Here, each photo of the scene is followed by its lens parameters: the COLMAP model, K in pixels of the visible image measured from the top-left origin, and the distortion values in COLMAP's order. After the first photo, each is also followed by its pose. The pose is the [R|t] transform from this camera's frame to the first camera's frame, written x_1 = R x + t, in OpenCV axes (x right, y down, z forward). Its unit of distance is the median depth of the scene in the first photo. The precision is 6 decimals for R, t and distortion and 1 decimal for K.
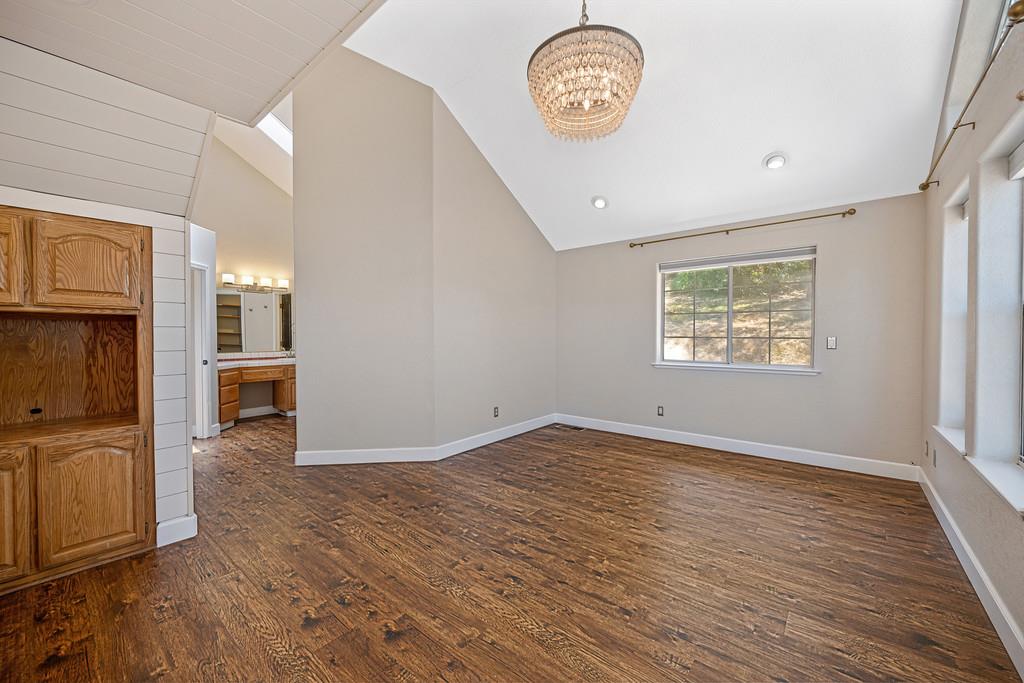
lens RADIAL K [[403.4, 0, 514.7], [0, 403.4, 340.1], [0, 0, 1]] dist [0.004170, -0.000606]
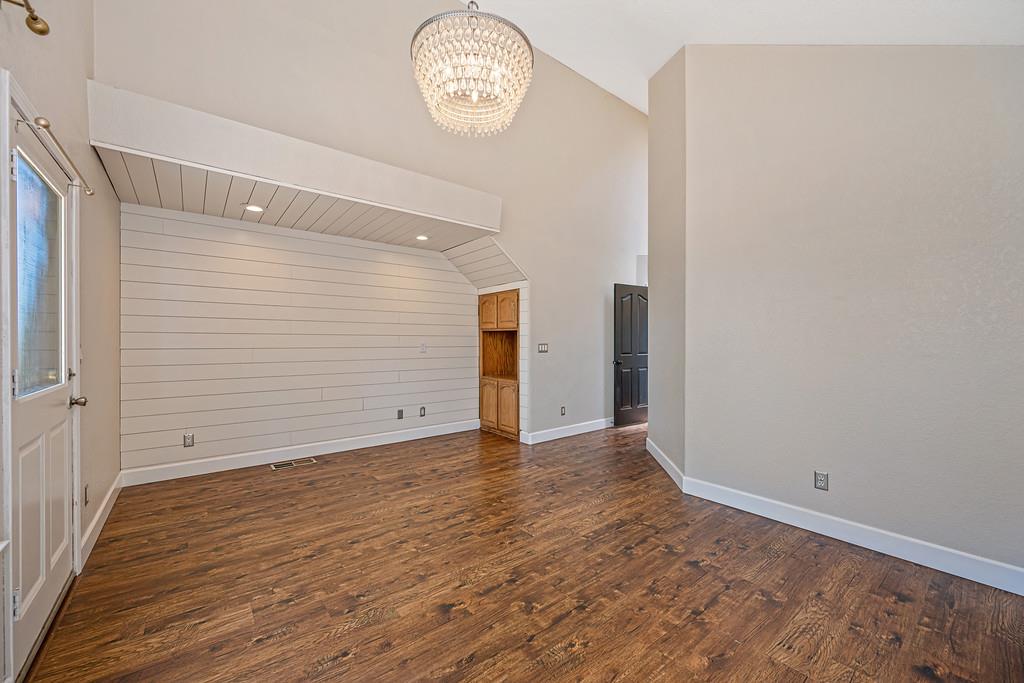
lens RADIAL K [[403.4, 0, 512.0], [0, 403.4, 341.2], [0, 0, 1]] dist [0.004170, -0.000606]
pose [[-0.214421, 0.007564, -0.976712, 1.027141], [-0.012118, 0.999872, 0.010403, -0.022675], [0.976666, 0.014067, -0.214302, 1.242371]]
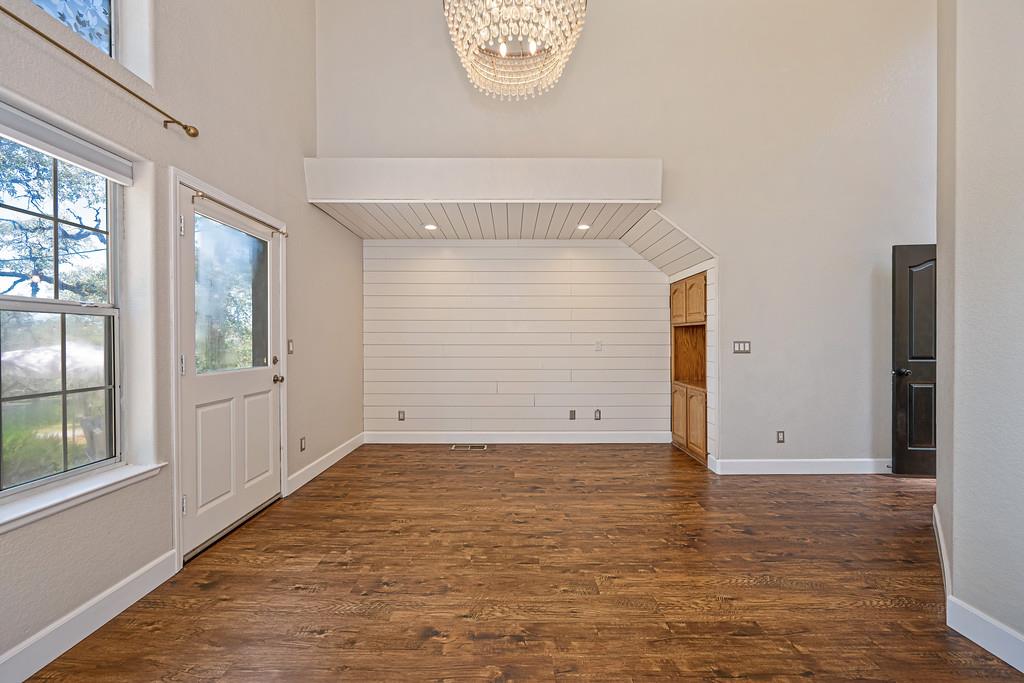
lens RADIAL K [[403.4, 0, 510.2], [0, 403.4, 339.6], [0, 0, 1]] dist [0.004170, -0.000606]
pose [[-0.778173, 0.007035, -0.628010, 0.656574], [-0.002407, 0.999896, 0.014185, -0.016925], [0.628045, 0.012550, -0.778076, 1.555501]]
